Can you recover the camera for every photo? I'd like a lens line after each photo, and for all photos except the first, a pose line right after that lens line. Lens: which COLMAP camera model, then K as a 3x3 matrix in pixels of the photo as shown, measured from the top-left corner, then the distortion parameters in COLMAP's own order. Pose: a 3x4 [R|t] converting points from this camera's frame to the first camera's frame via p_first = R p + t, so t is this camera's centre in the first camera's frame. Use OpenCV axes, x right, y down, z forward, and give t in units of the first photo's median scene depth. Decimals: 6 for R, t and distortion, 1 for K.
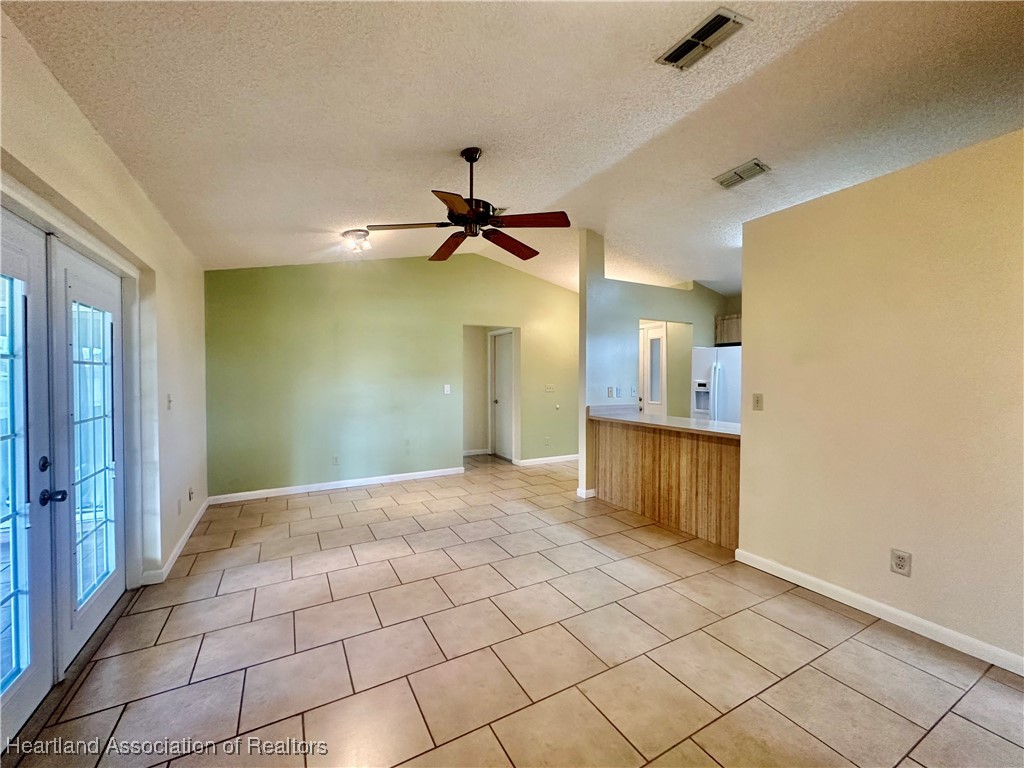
lens RADIAL K [[409.7, 0, 511.4], [0, 409.7, 384.9], [0, 0, 1]] dist [-0.005291, 0.001455]
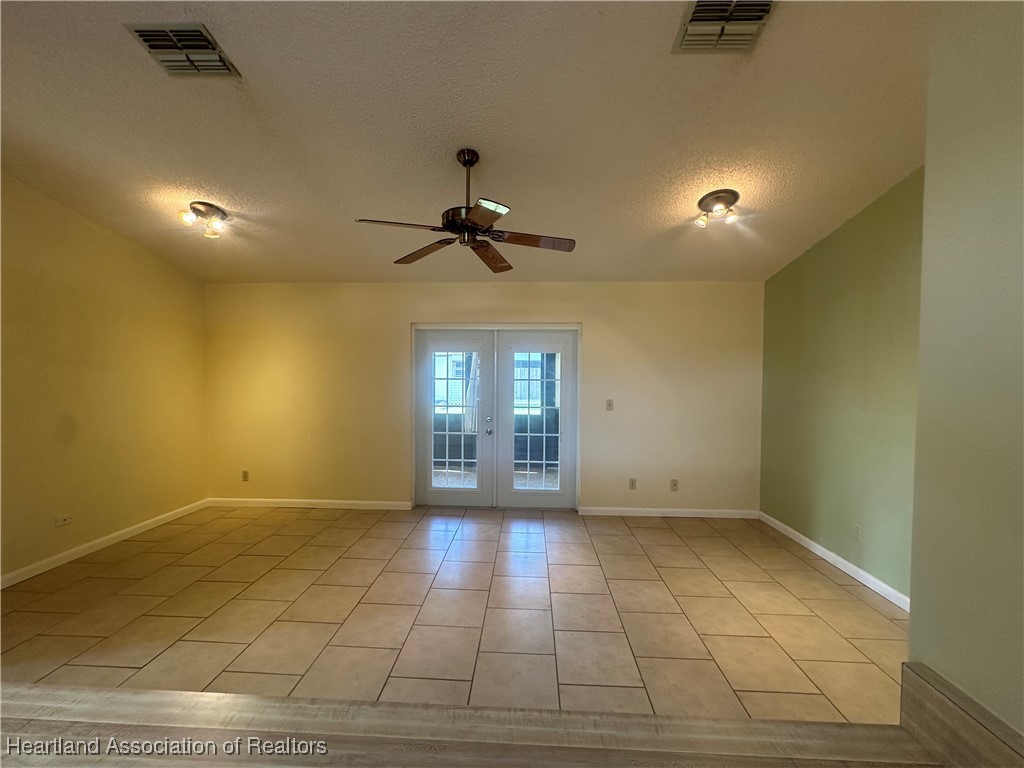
lens RADIAL K [[409.7, 0, 511.5], [0, 409.7, 383.0], [0, 0, 1]] dist [-0.005291, 0.001455]
pose [[-0.524667, 0.017310, -0.851131, 0.444581], [-0.026023, 0.999000, 0.036359, -0.060056], [0.850909, 0.041226, -0.523692, 1.082540]]
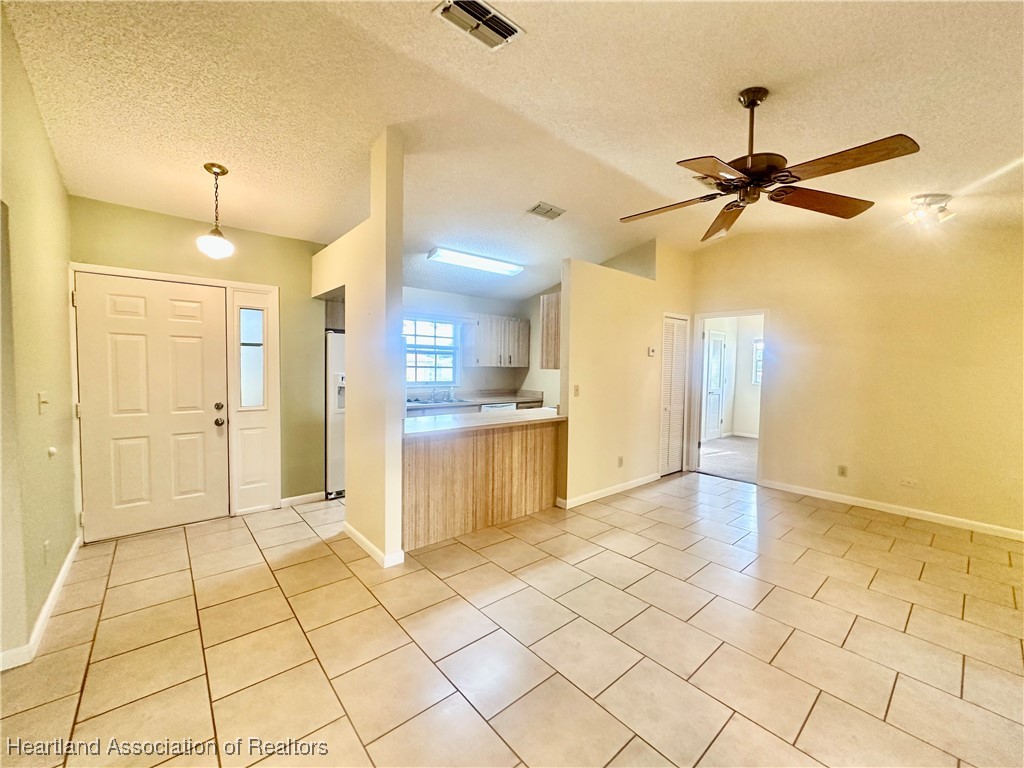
lens RADIAL K [[409.7, 0, 511.8], [0, 409.7, 383.2], [0, 0, 1]] dist [-0.005291, 0.001455]
pose [[-0.205796, -0.048854, 0.977375, -0.537368], [0.003037, 0.998716, 0.050560, -0.041160], [-0.978590, 0.013373, -0.205383, 1.097989]]
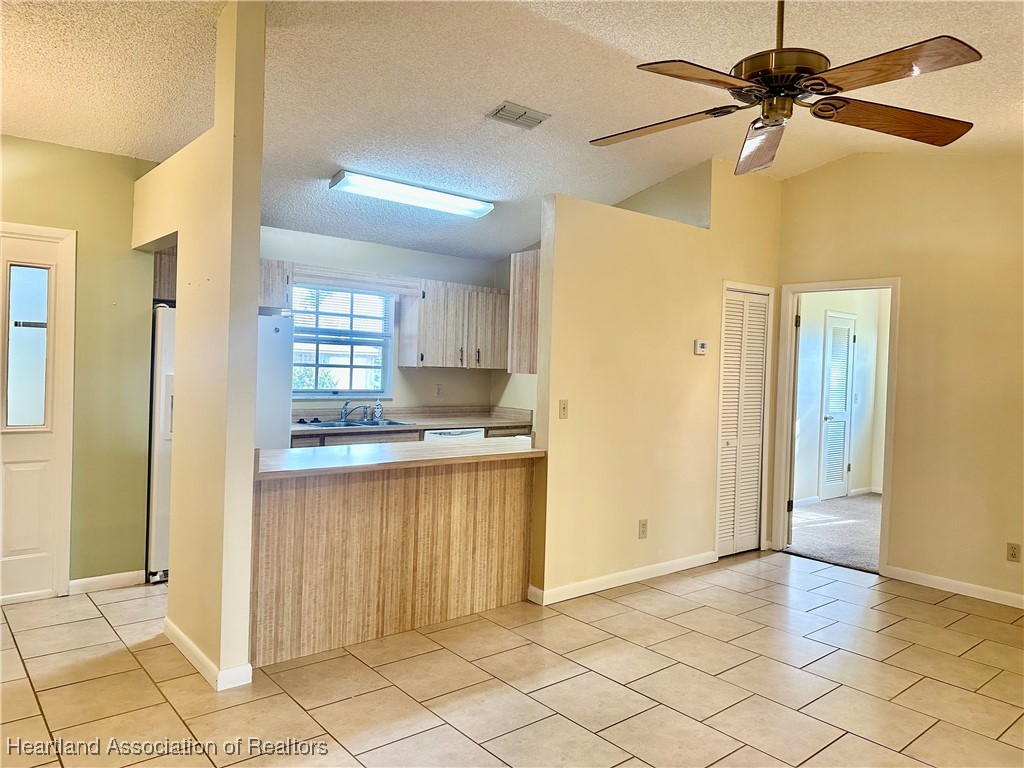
lens RADIAL K [[713.9, 0, 518.3], [0, 713.9, 377.4], [0, 0, 1]] dist [0.065473, -0.082030]
pose [[-0.198290, -0.027390, 0.979761, -0.625579], [-0.014646, 0.999581, 0.024980, -0.045283], [-0.980034, -0.009396, -0.198608, 1.013807]]
